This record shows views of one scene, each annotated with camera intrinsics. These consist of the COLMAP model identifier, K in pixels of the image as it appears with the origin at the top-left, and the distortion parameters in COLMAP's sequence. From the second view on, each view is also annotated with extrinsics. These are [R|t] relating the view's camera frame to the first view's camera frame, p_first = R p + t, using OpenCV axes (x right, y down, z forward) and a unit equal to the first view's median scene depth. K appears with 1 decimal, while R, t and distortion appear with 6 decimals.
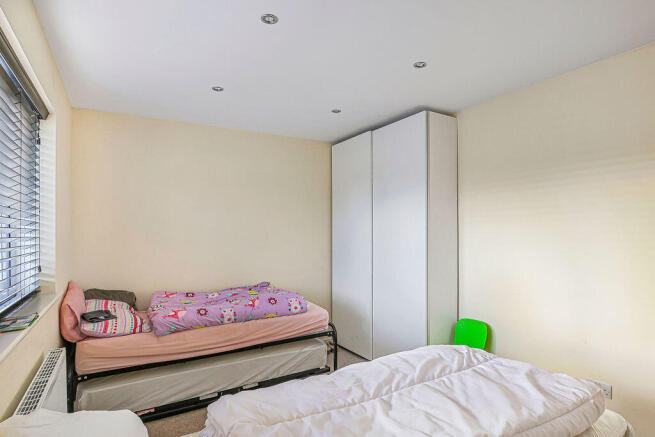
lens RADIAL K [[354.8, 0, 346.1], [0, 354.8, 227.9], [0, 0, 1]] dist [-0.002897, 0.000120]
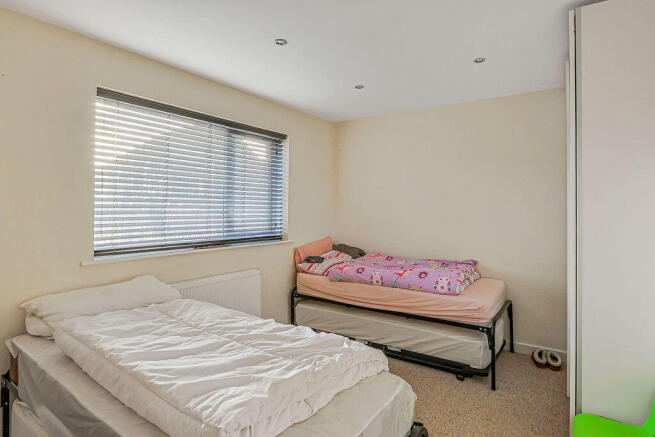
lens RADIAL K [[352.3, 0, 328.2], [0, 352.3, 203.5], [0, 0, 1]] dist [-0.000108, 0.000440]
pose [[0.368856, -0.008420, -0.929449, 0.662425], [0.013309, 0.999904, -0.003776, 0.008350], [0.929391, -0.010977, 0.368932, 0.431296]]
